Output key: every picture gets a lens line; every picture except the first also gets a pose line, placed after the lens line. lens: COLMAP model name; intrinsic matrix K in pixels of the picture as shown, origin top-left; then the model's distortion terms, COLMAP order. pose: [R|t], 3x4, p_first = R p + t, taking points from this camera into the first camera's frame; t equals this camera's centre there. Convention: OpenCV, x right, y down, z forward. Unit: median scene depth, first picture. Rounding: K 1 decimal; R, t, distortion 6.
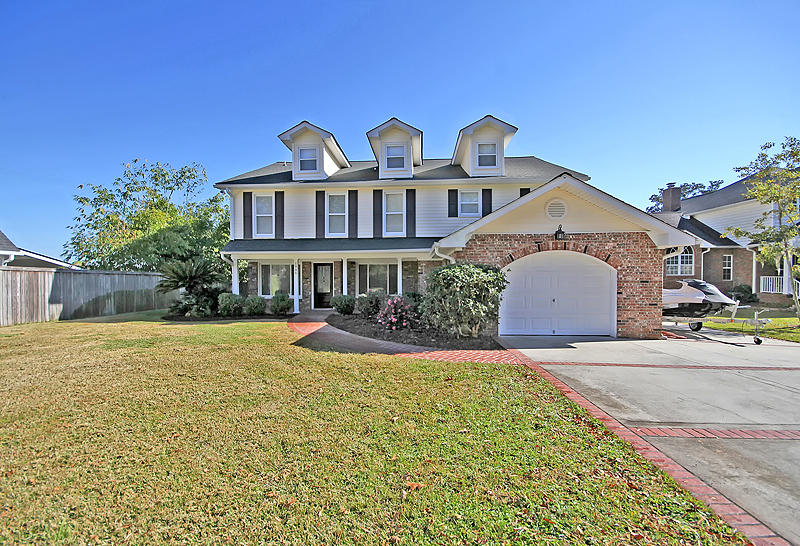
lens RADIAL K [[407.9, 0, 400.0], [0, 407.9, 273.0], [0, 0, 1]] dist [0.000369, 0.000360]
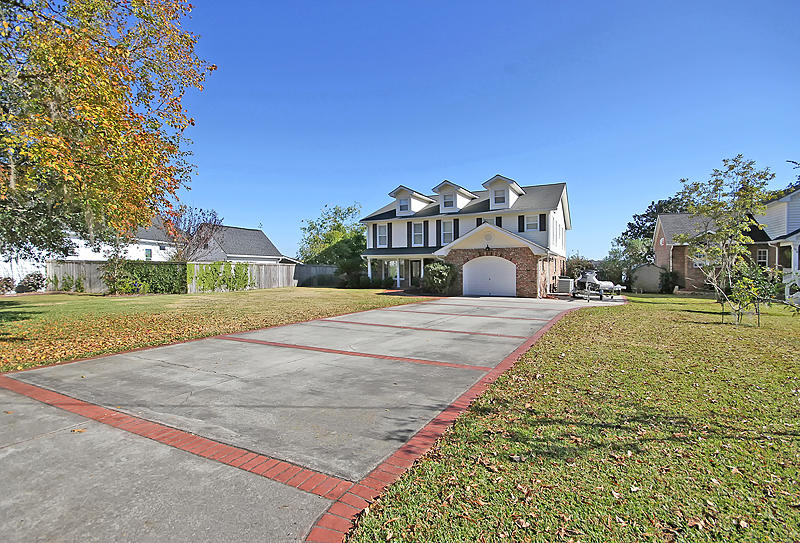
lens RADIAL K [[407.9, 0, 400.0], [0, 407.9, 271.5], [0, 0, 1]] dist [0.000369, 0.000360]
pose [[0.919241, 0.005686, -0.393655, 0.500844], [0.001503, 0.999838, 0.017953, -0.007329], [0.393693, -0.017095, 0.919083, -0.737076]]
